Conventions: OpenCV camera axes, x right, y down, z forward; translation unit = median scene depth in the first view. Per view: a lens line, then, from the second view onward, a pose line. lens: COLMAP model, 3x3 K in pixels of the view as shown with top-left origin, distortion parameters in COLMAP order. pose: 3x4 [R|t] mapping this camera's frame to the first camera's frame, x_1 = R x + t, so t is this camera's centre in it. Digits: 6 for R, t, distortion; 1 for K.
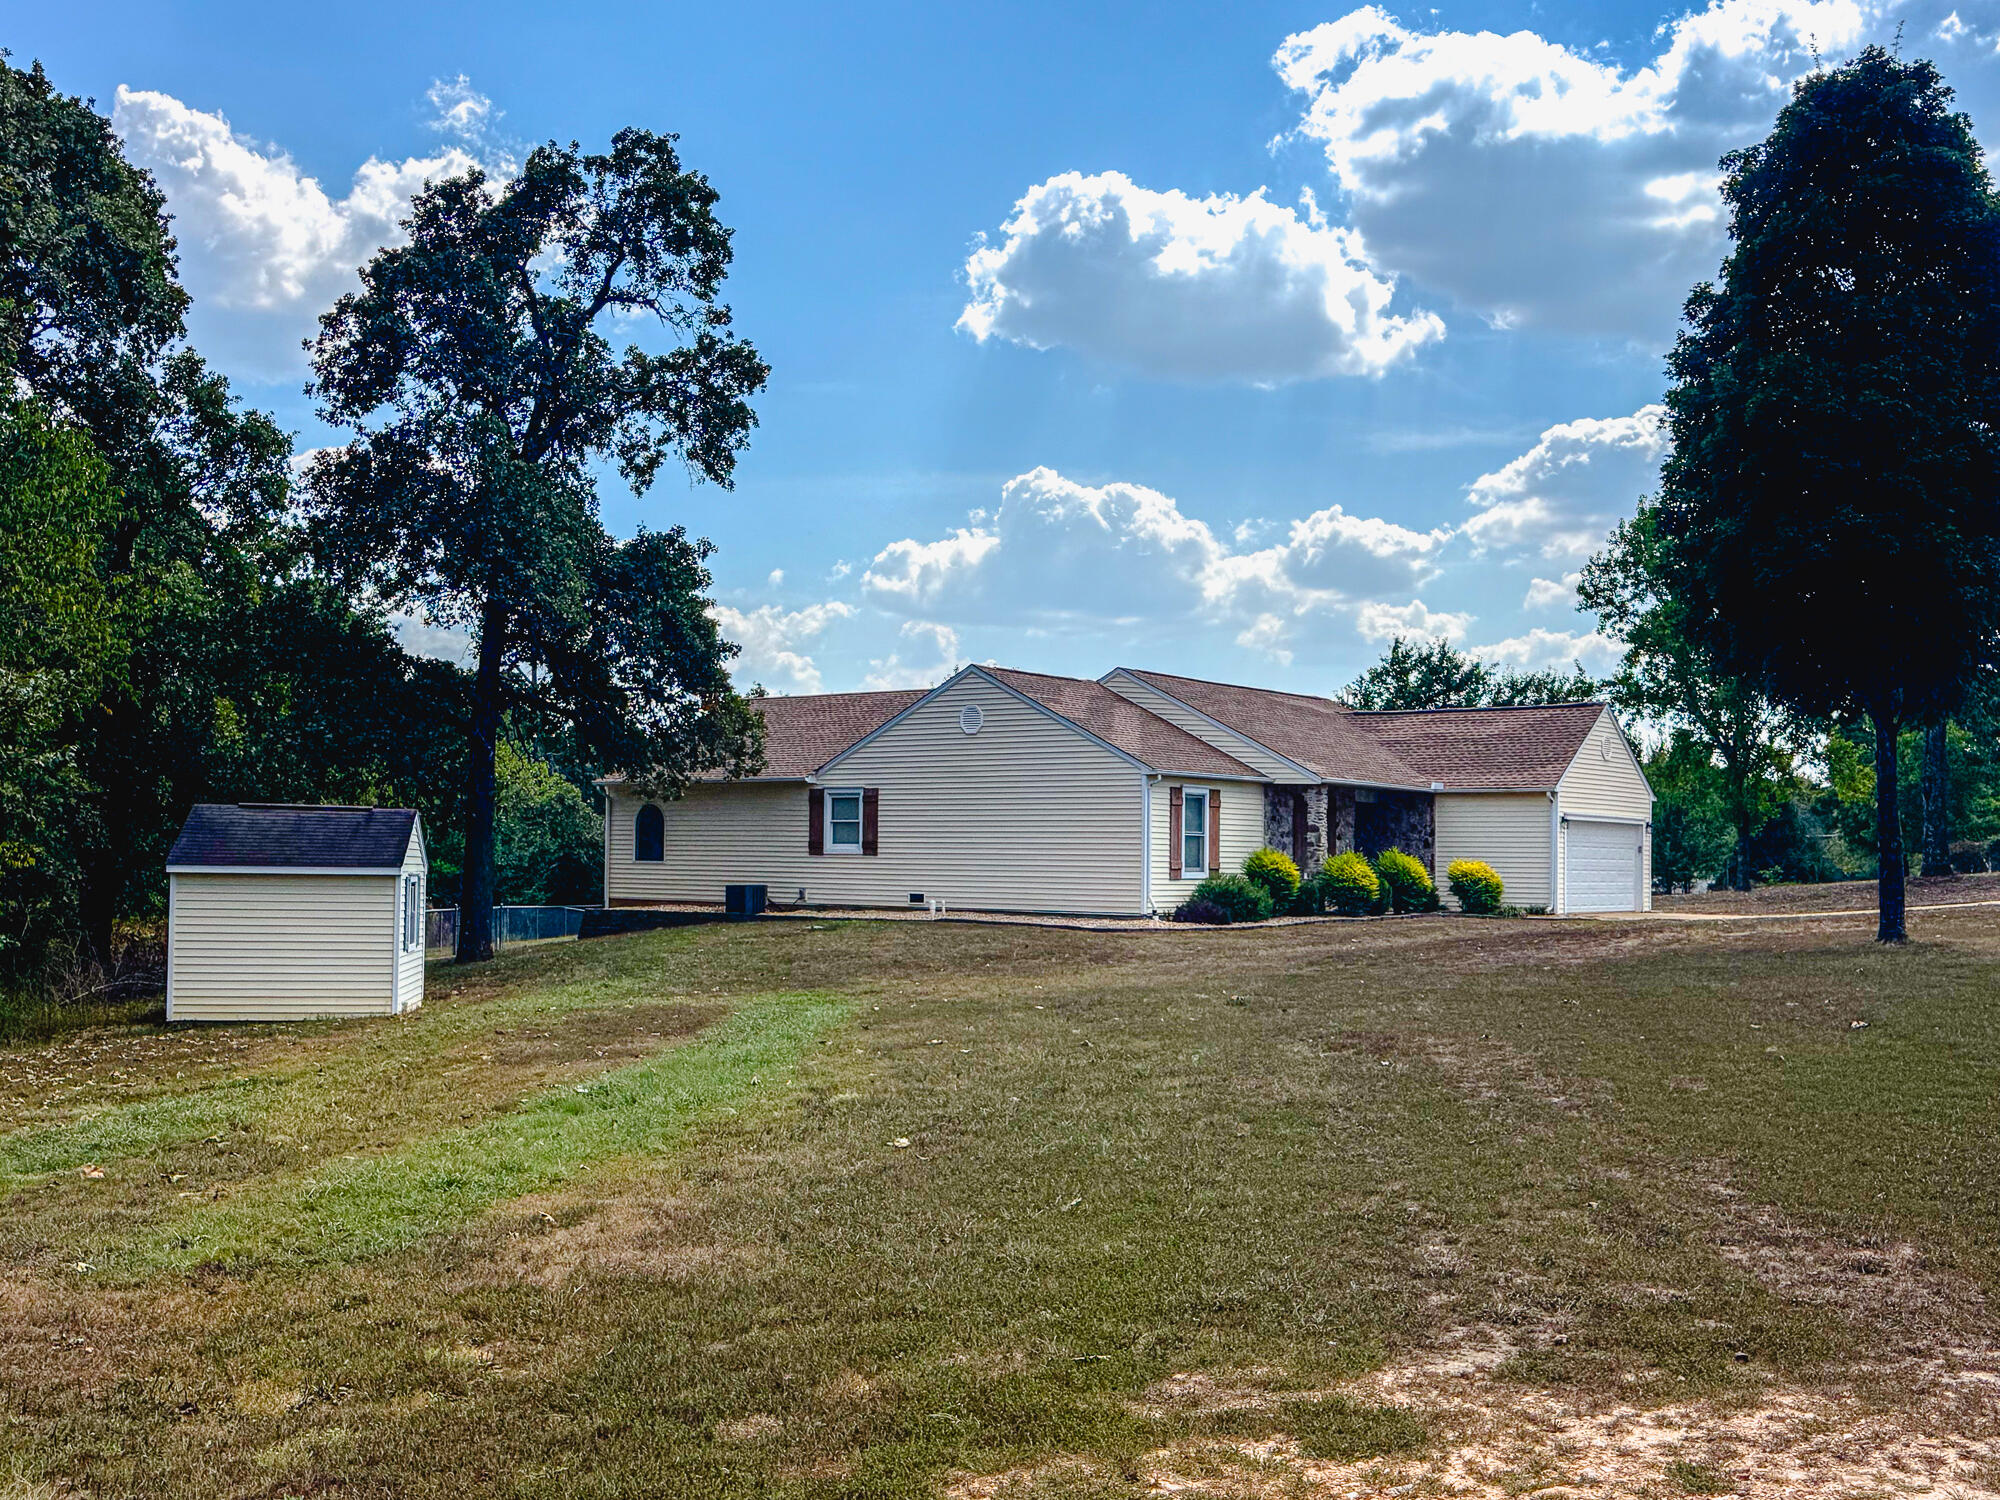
lens RADIAL K [[2026.9, 0, 1000.0], [0, 2026.9, 750.0], [0, 0, 1]] dist [0.015541, 0.008849]
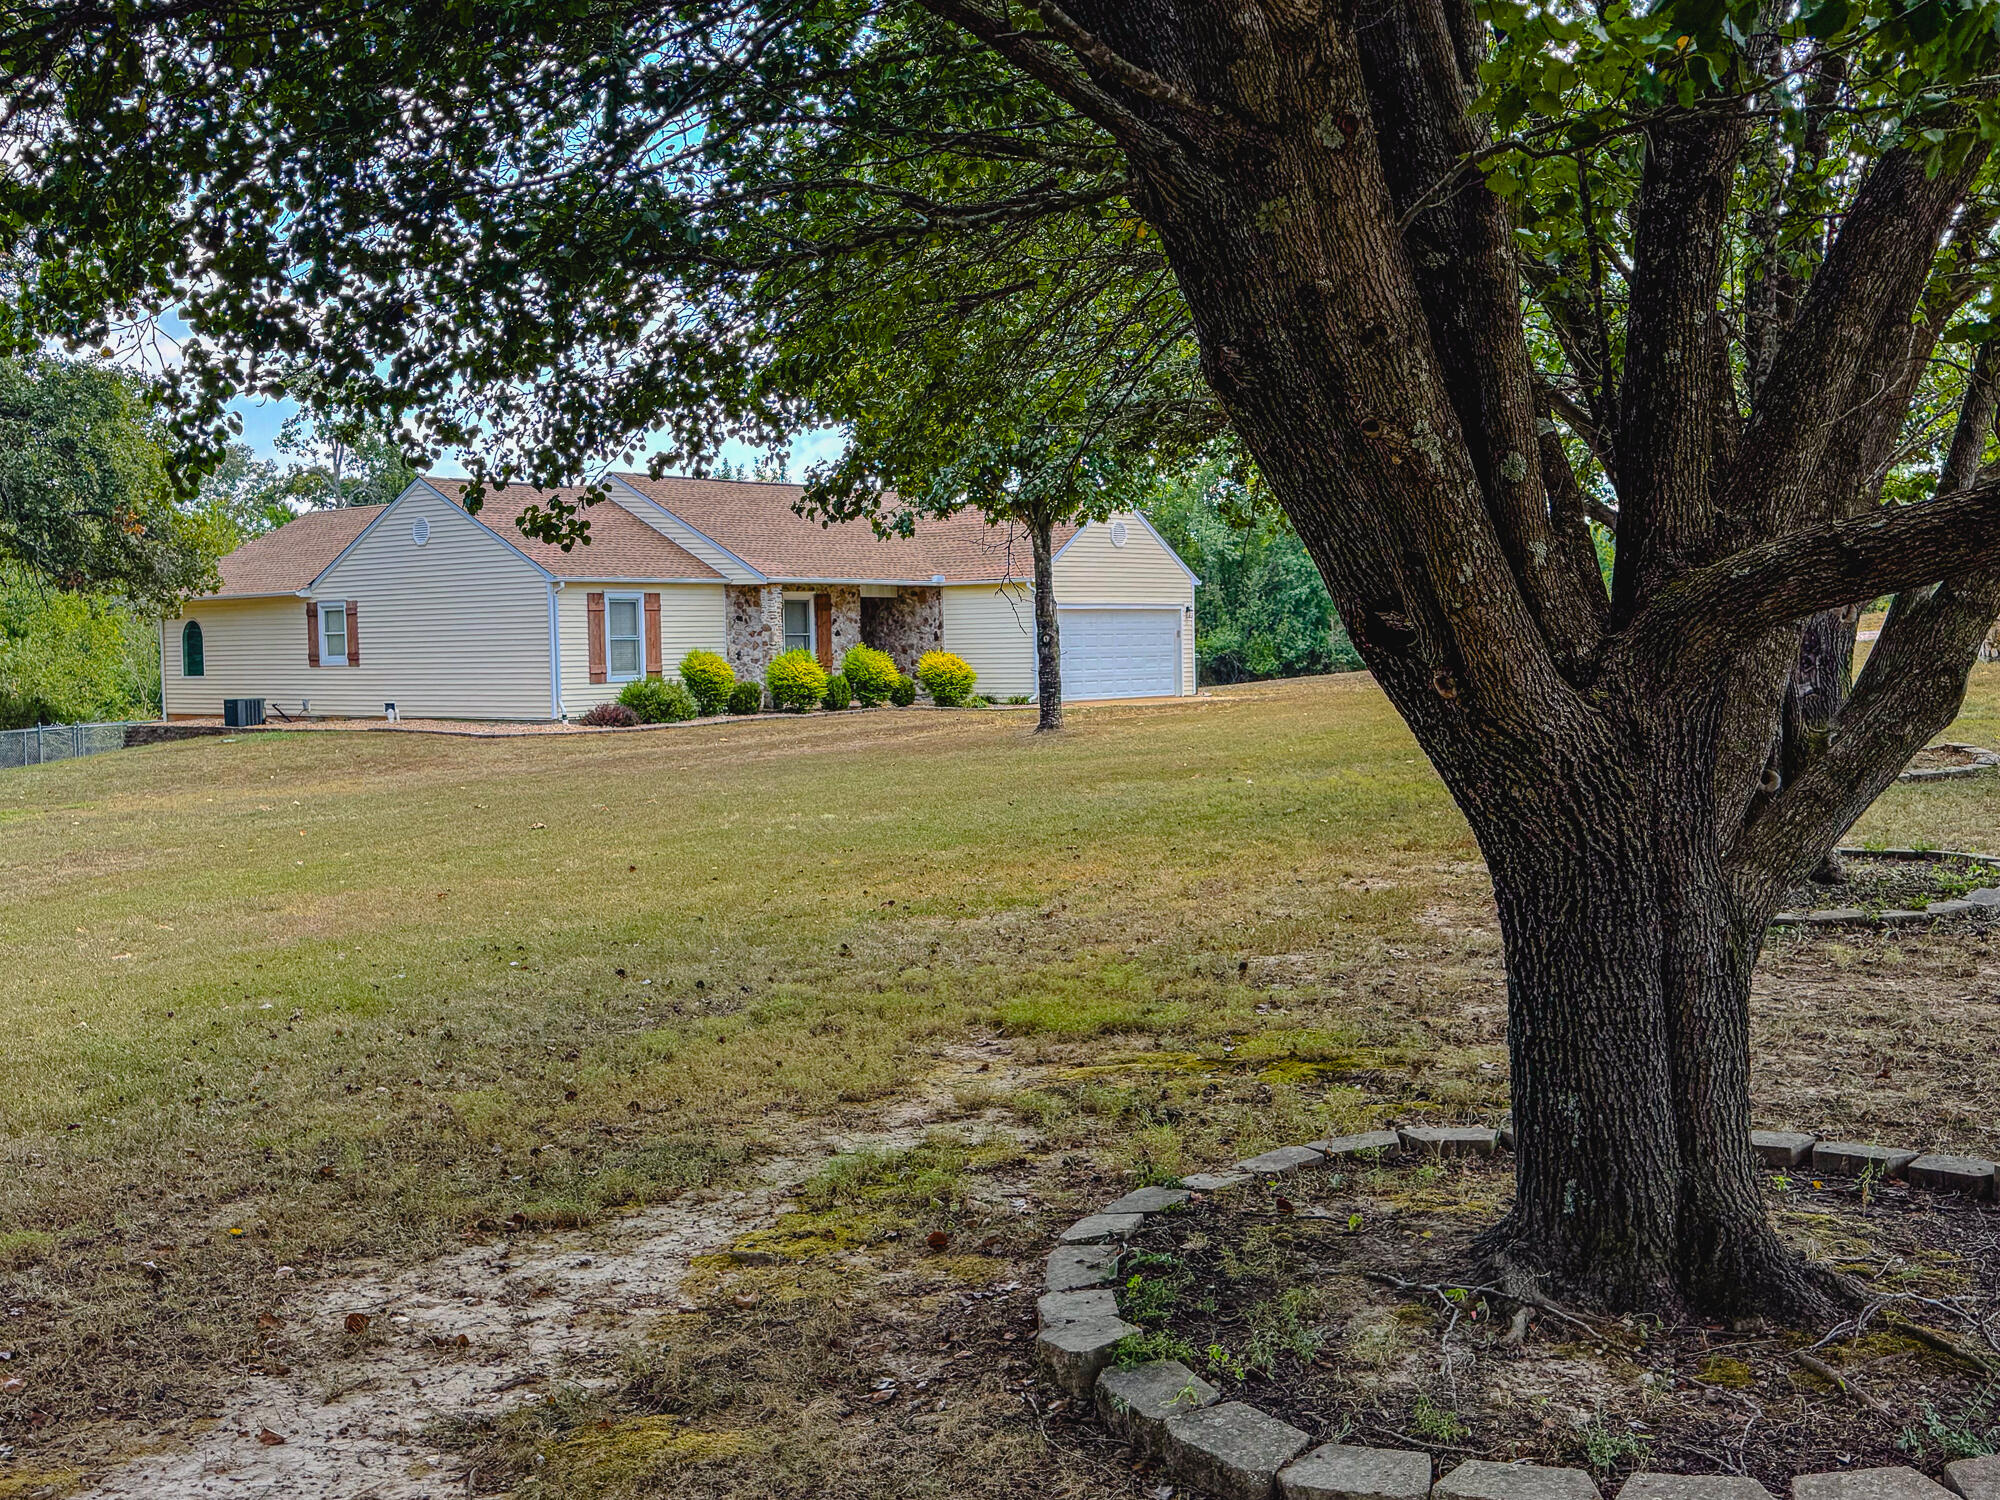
lens RADIAL K [[2026.9, 0, 1000.0], [0, 2026.9, 750.0], [0, 0, 1]] dist [0.015541, 0.008849]
pose [[0.997813, -0.027824, -0.059955, 0.331761], [0.034109, 0.993727, 0.106503, -0.004454], [0.056615, -0.108315, 0.992503, -0.004491]]
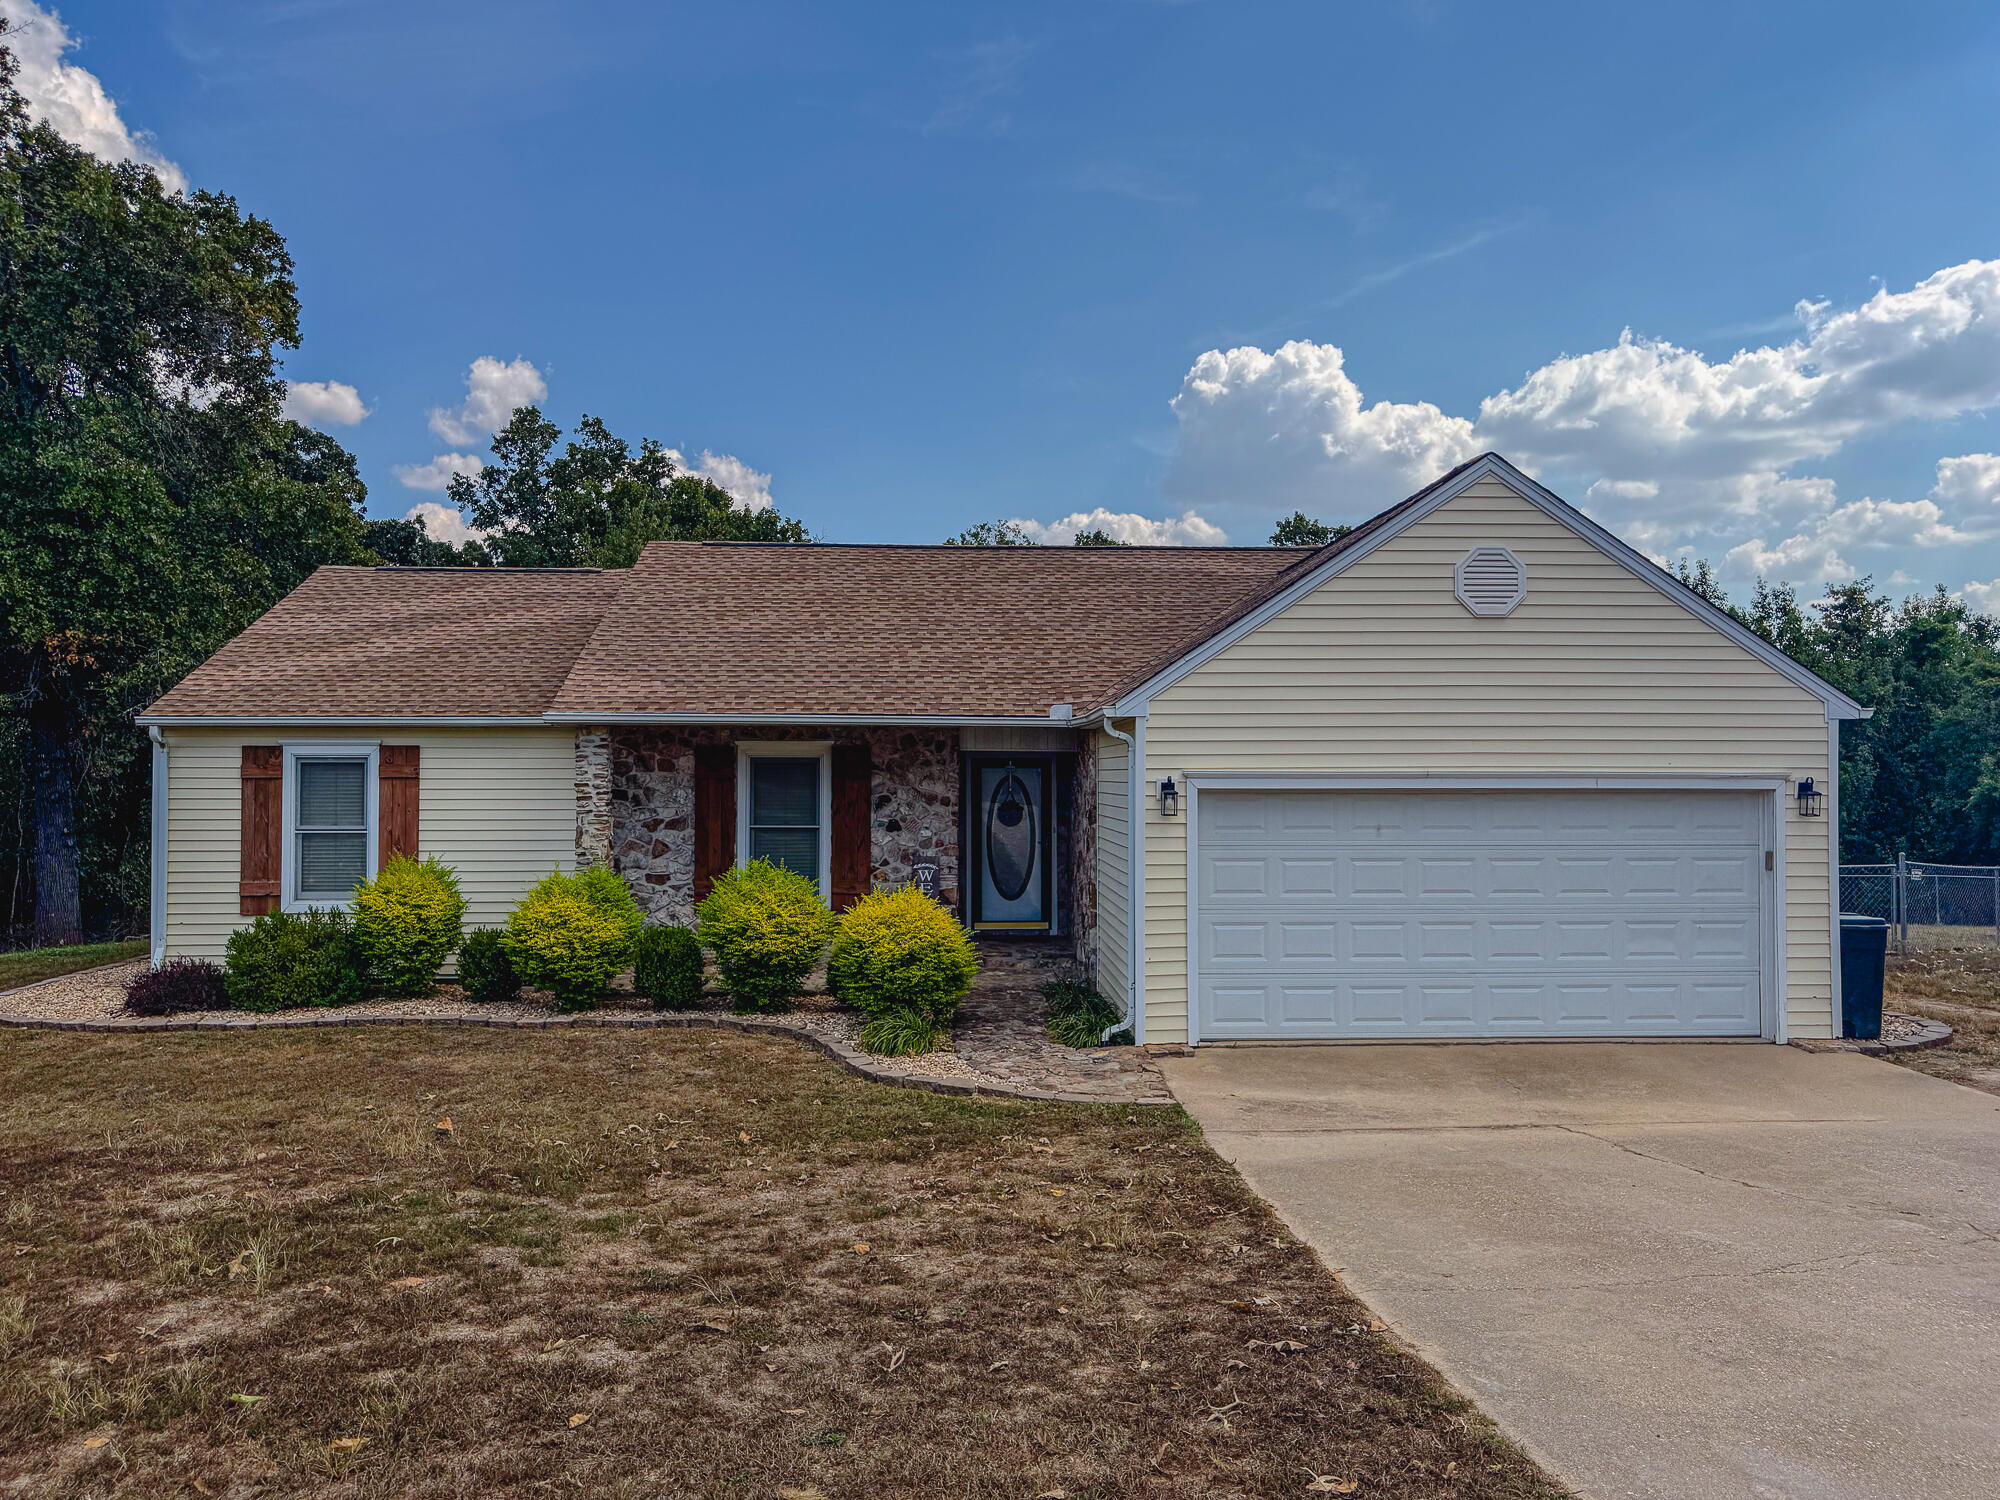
lens RADIAL K [[1454.3, 0, 1000.0], [0, 1454.3, 750.0], [0, 0, 1]] dist [0.018212, 0.001665]
pose [[0.633597, -0.025483, -0.773244, 0.493694], [0.051645, 0.998621, 0.009407, 0.024527], [0.771938, -0.045894, 0.634039, 0.862307]]
